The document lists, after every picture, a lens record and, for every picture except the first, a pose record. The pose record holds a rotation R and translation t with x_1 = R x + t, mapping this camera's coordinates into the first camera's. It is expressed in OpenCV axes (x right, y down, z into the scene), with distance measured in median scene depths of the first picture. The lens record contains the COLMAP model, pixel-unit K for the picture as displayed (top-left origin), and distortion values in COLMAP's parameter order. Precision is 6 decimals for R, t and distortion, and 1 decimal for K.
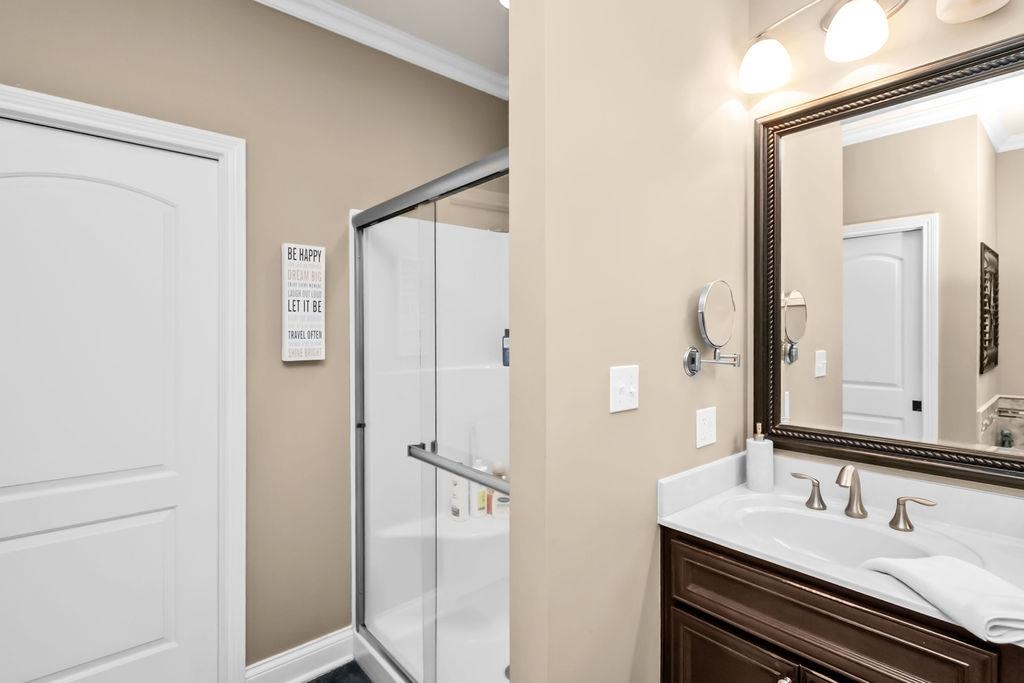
lens RADIAL K [[494.6, 0, 520.8], [0, 494.6, 336.8], [0, 0, 1]] dist [-0.000173, -0.000576]
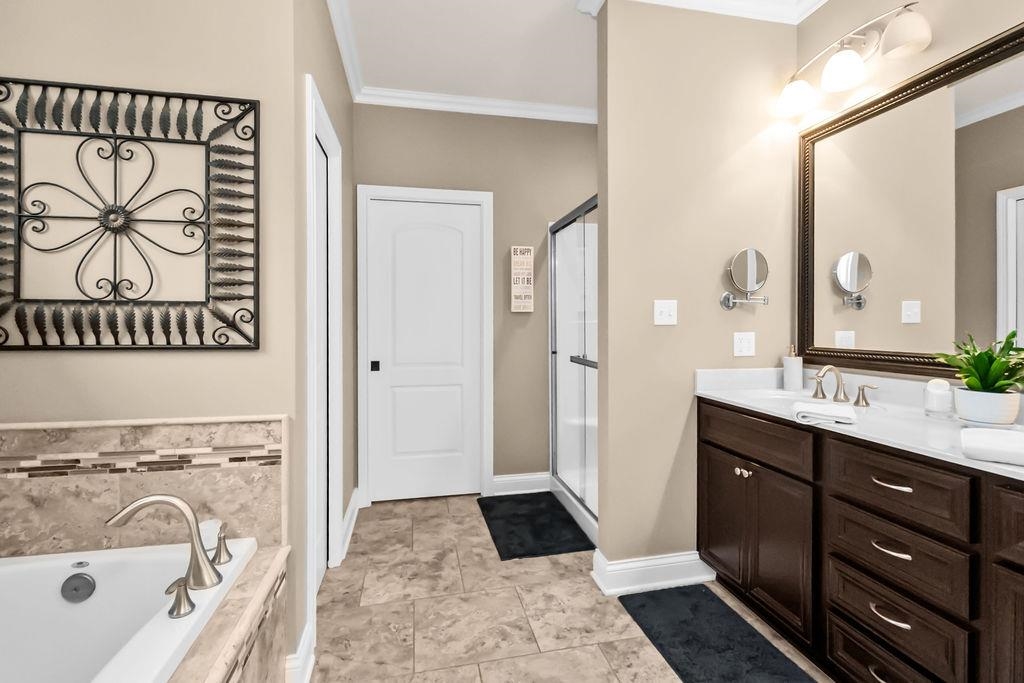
lens RADIAL K [[463.1, 0, 513.3], [0, 463.1, 337.5], [0, 0, 1]] dist [0.003211, -0.001899]
pose [[0.879371, 0.016051, -0.475867, 0.398268], [-0.000666, 0.999472, 0.032481, 0.105706], [0.476137, -0.028246, 0.878917, -0.581925]]
